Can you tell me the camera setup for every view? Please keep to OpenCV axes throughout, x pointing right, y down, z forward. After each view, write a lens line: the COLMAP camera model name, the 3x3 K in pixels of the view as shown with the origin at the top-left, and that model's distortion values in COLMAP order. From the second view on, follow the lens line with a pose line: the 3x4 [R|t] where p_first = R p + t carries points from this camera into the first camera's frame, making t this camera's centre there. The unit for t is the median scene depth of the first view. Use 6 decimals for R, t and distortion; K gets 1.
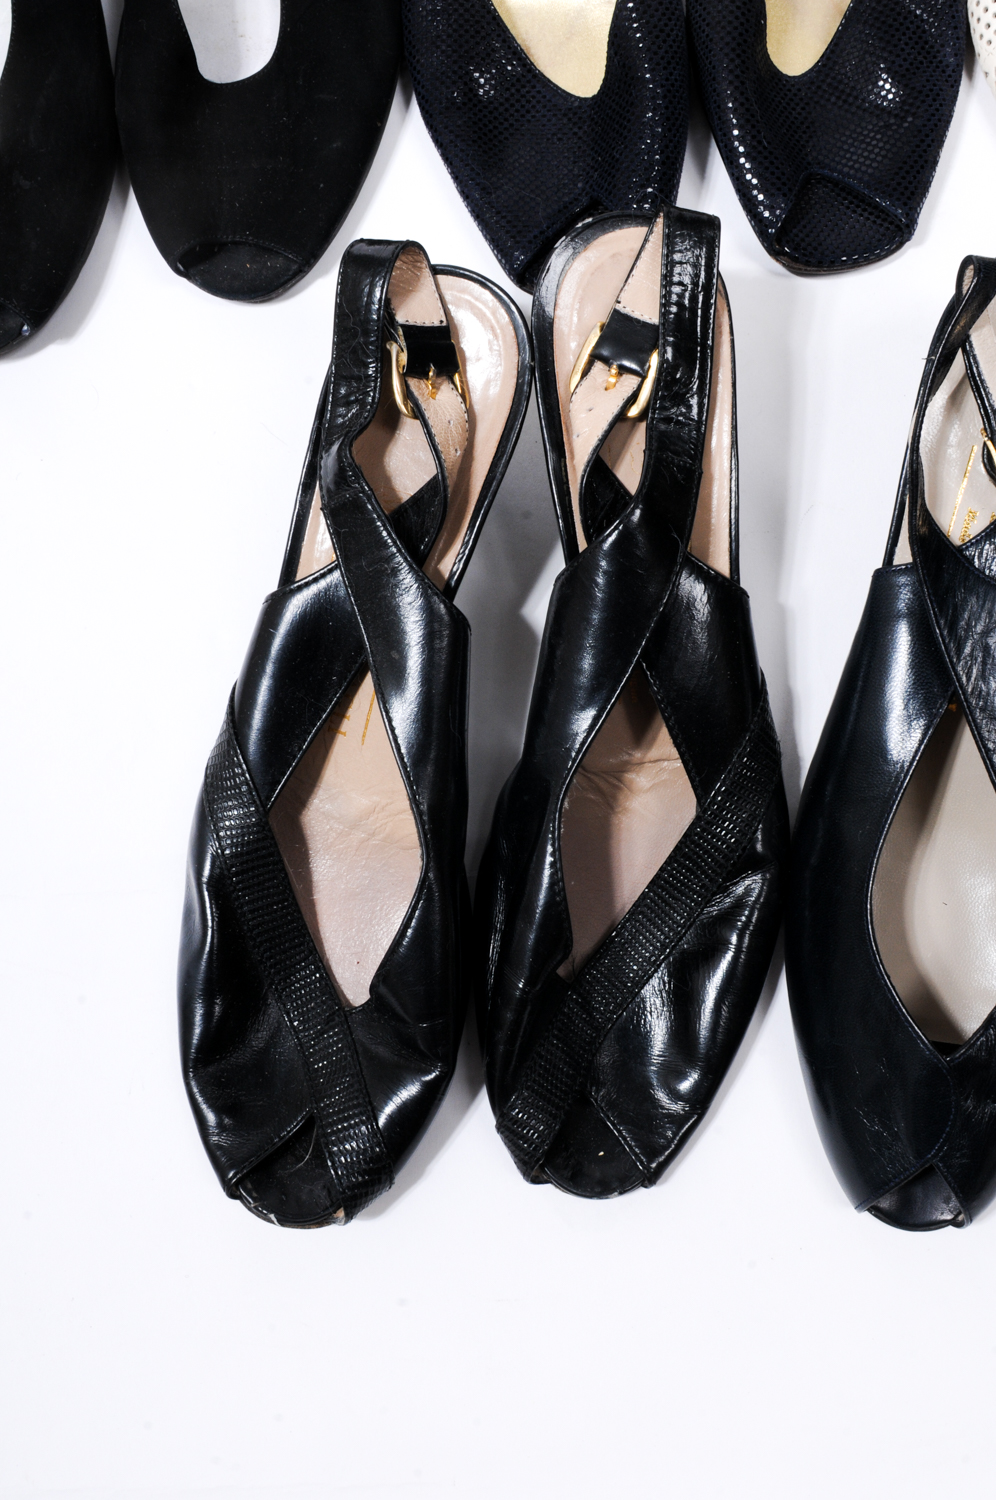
lens RADIAL K [[2042.8, 0, 501.0], [0, 2042.8, 754.1], [0, 0, 1]] dist [-0.137516, 0.000000]
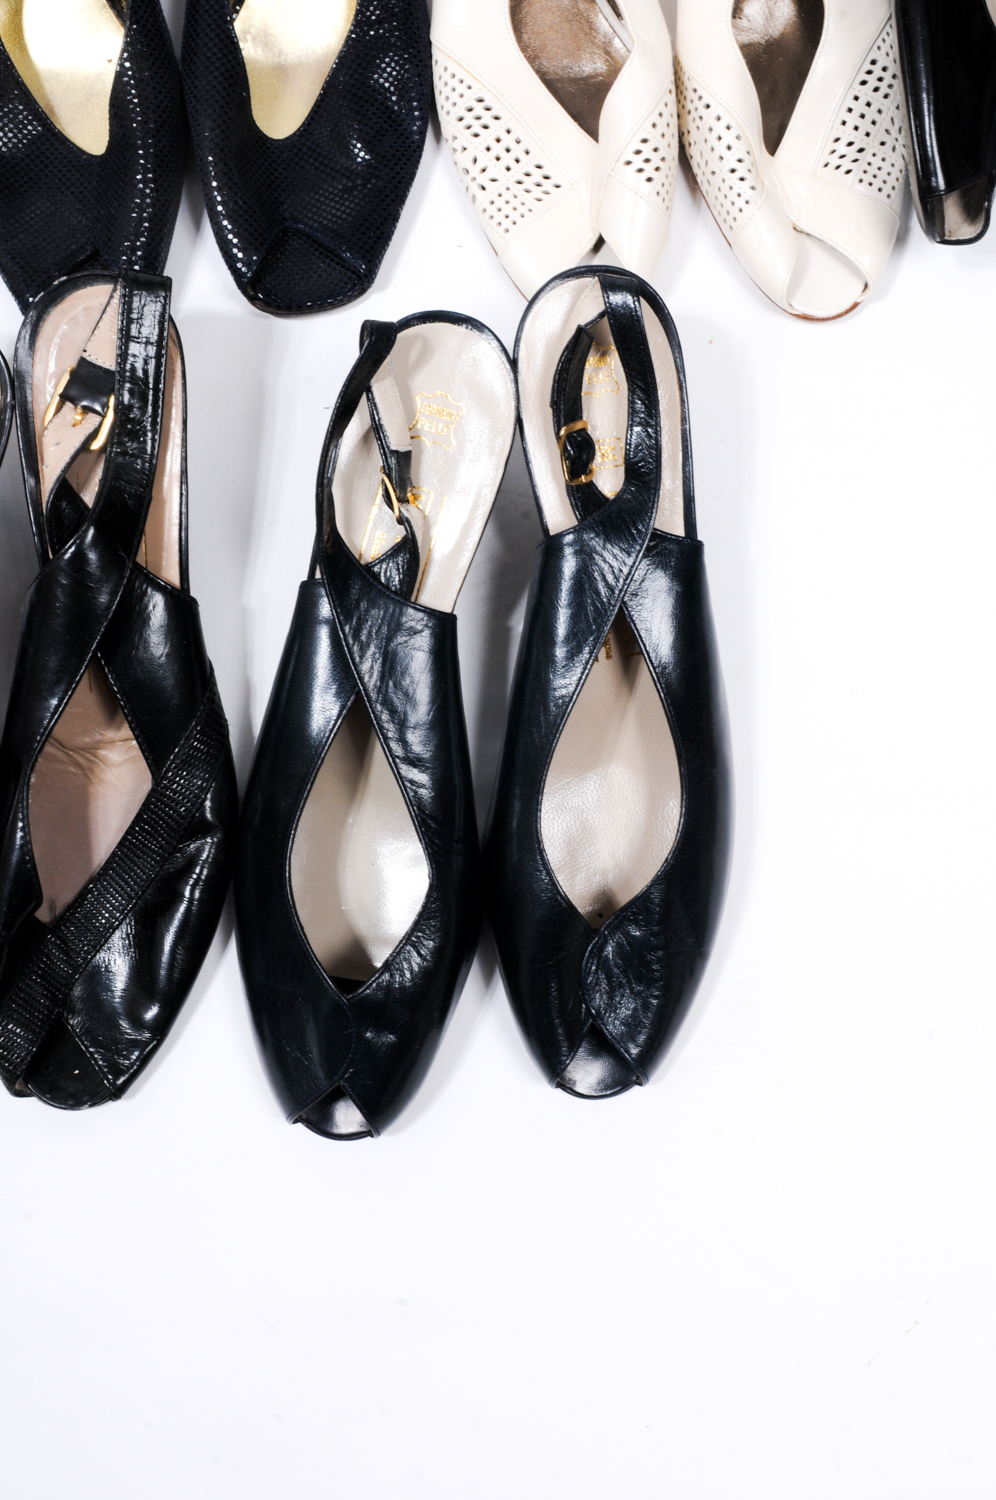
lens RADIAL K [[2042.8, 0, 499.5], [0, 2042.8, 749.5], [0, 0, 1]] dist [-0.137516, 0.000000]
pose [[0.996510, 0.010189, 0.082845, 0.196241], [-0.013687, 0.999034, 0.041761, -0.043517], [-0.082339, -0.042749, 0.995687, -0.184756]]
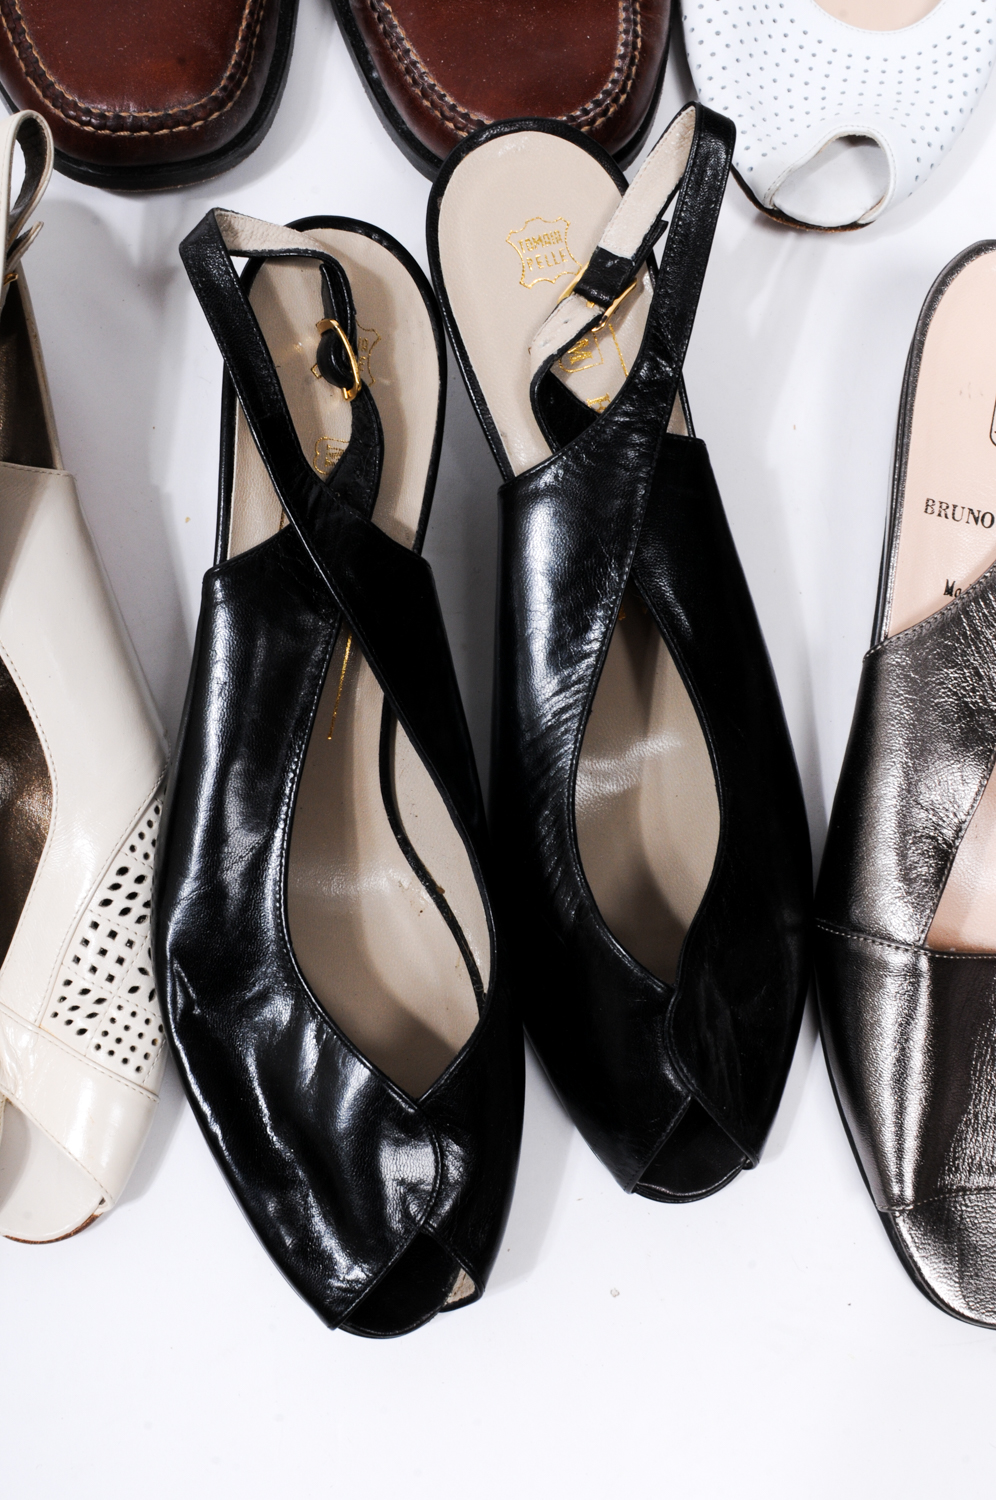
lens RADIAL K [[2042.8, 0, 486.9], [0, 2042.8, 745.7], [0, 0, 1]] dist [-0.137516, 0.000000]
pose [[0.989679, 0.033166, 0.139409, 0.551989], [-0.034442, 0.999384, 0.006748, -0.479284], [-0.139099, -0.011480, 0.990212, 0.163615]]
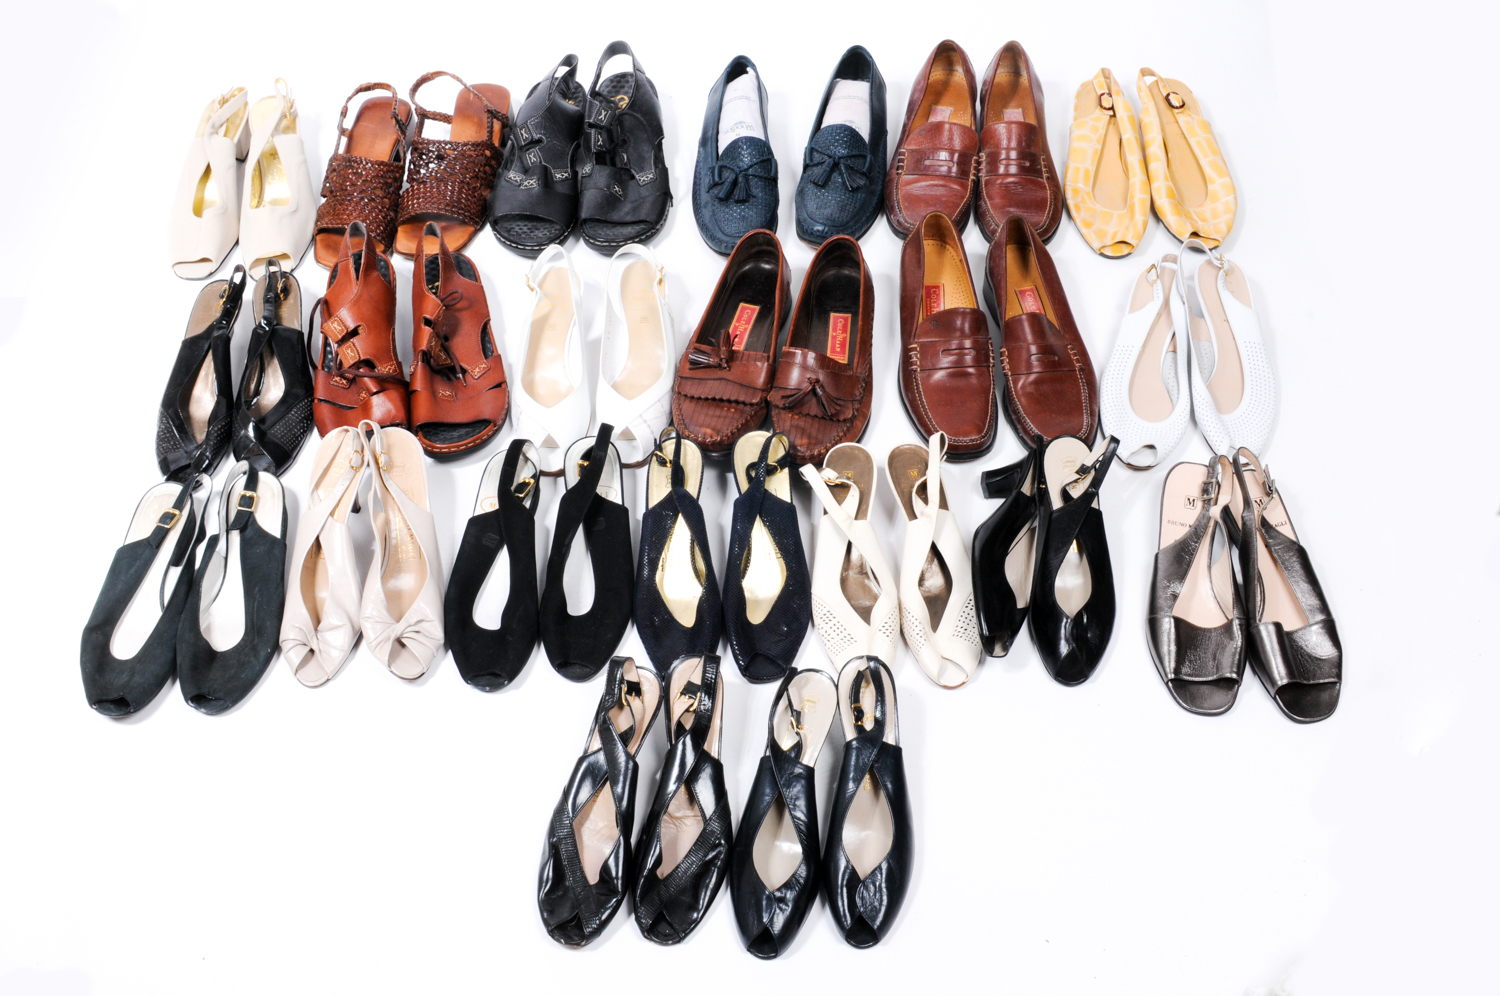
lens RADIAL K [[2042.8, 0, 748.5], [0, 2042.8, 497.4], [0, 0, 1]] dist [-0.137516, 0.000000]
pose [[0.997771, 0.066711, 0.001871, 0.125781], [-0.059073, 0.895883, -0.440346, 0.979131], [-0.031052, 0.439254, 0.897826, -2.151184]]
